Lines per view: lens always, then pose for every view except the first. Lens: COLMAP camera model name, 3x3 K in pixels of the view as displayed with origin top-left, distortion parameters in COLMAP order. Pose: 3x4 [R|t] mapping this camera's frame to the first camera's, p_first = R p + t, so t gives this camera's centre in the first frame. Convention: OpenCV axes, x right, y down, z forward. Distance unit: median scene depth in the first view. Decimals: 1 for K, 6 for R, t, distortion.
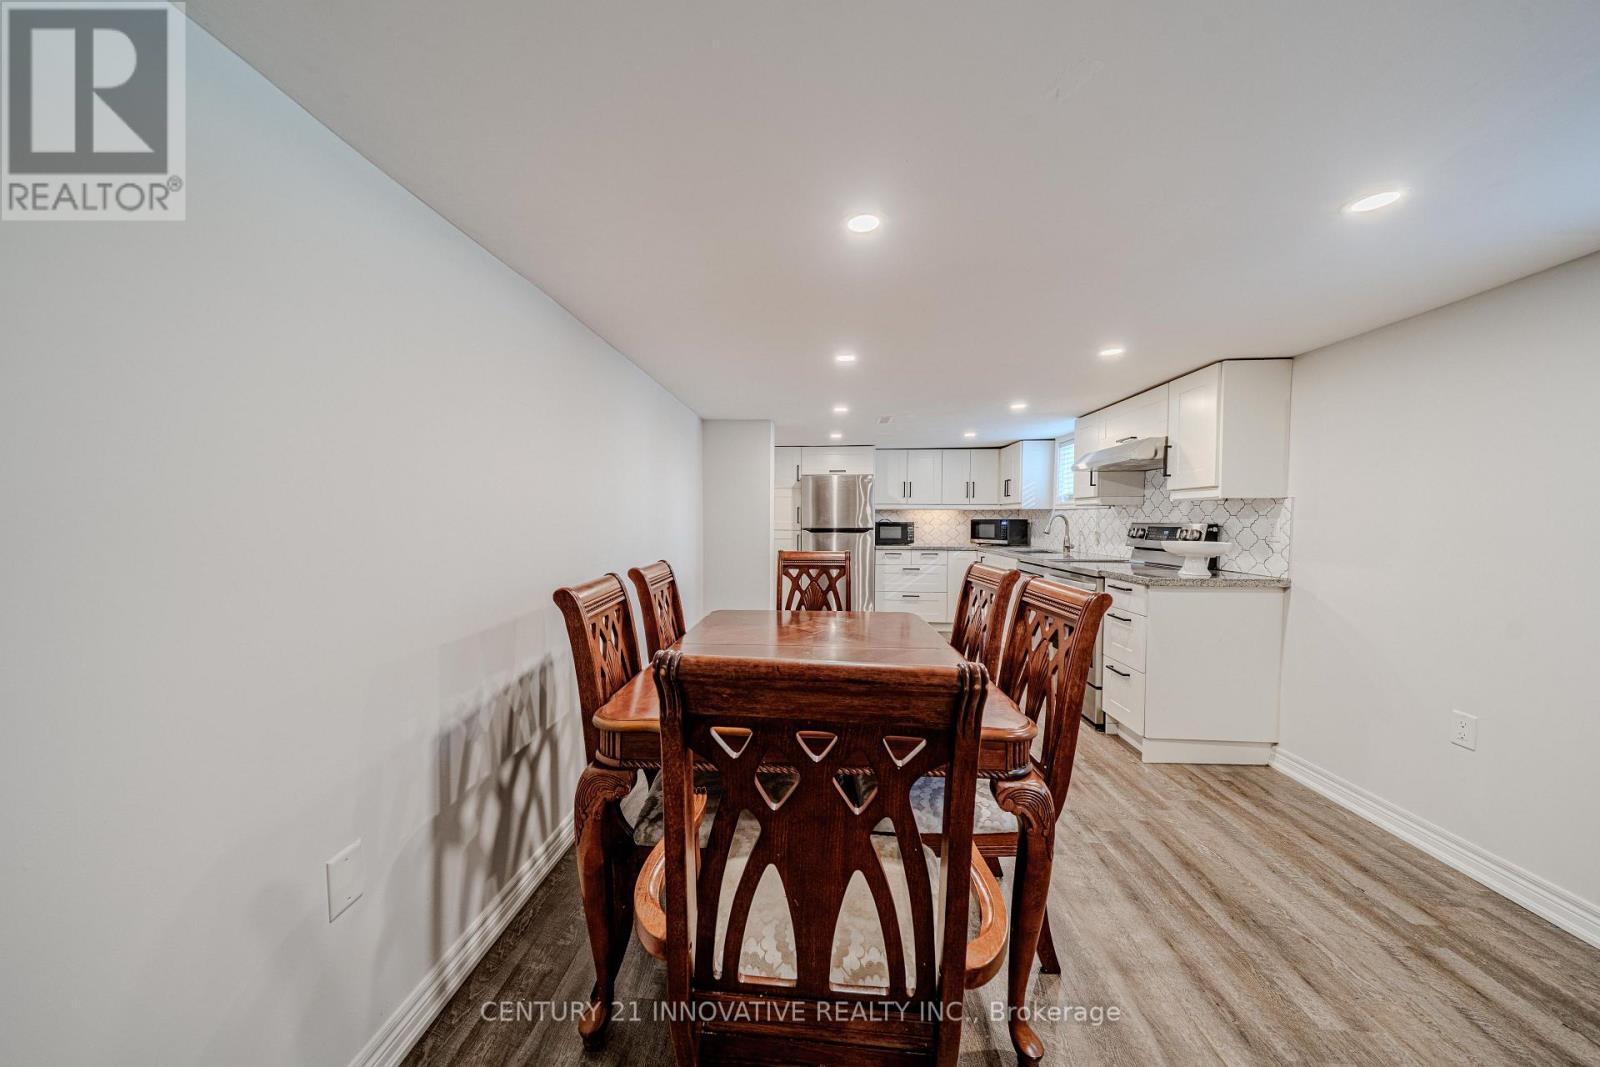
lens RADIAL K [[536.9, 0, 796.8], [0, 536.9, 530.5], [0, 0, 1]] dist [0.014627, -0.001098]
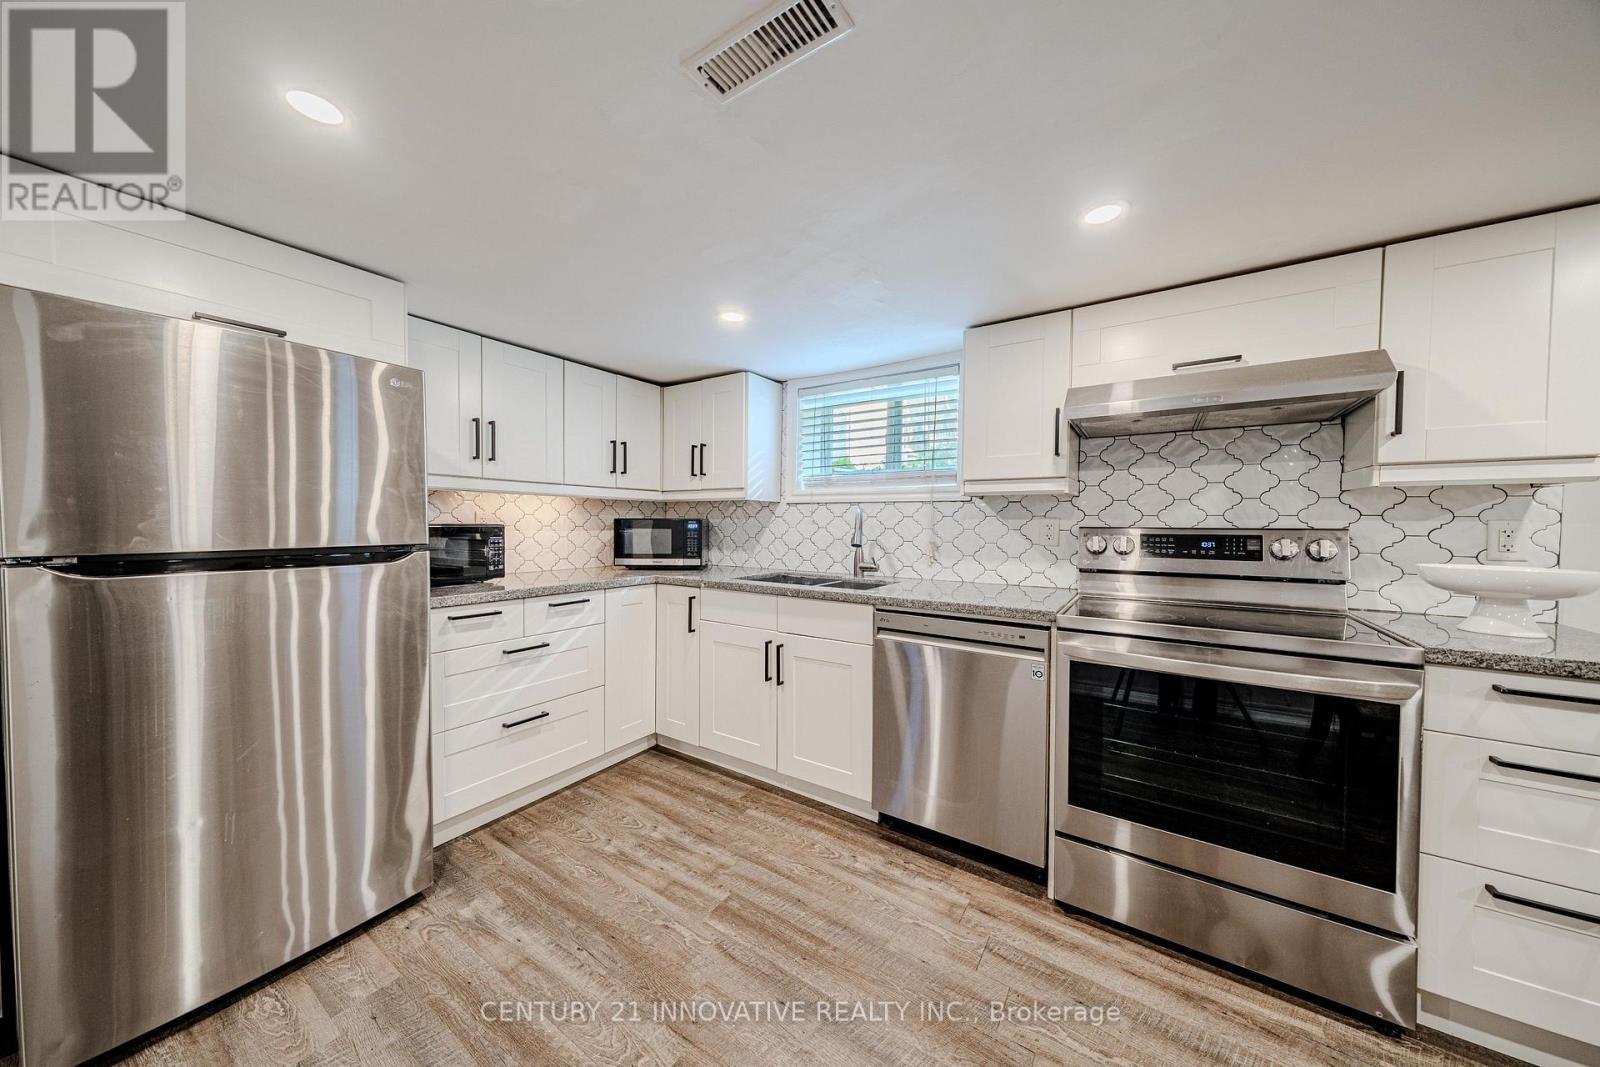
lens RADIAL K [[536.9, 0, 794.2], [0, 536.9, 532.9], [0, 0, 1]] dist [0.014627, -0.001098]
pose [[0.512956, -0.019269, 0.858198, -0.014436], [0.012386, 0.999810, 0.015045, -0.013490], [-0.858325, 0.002912, 0.513098, 0.645623]]
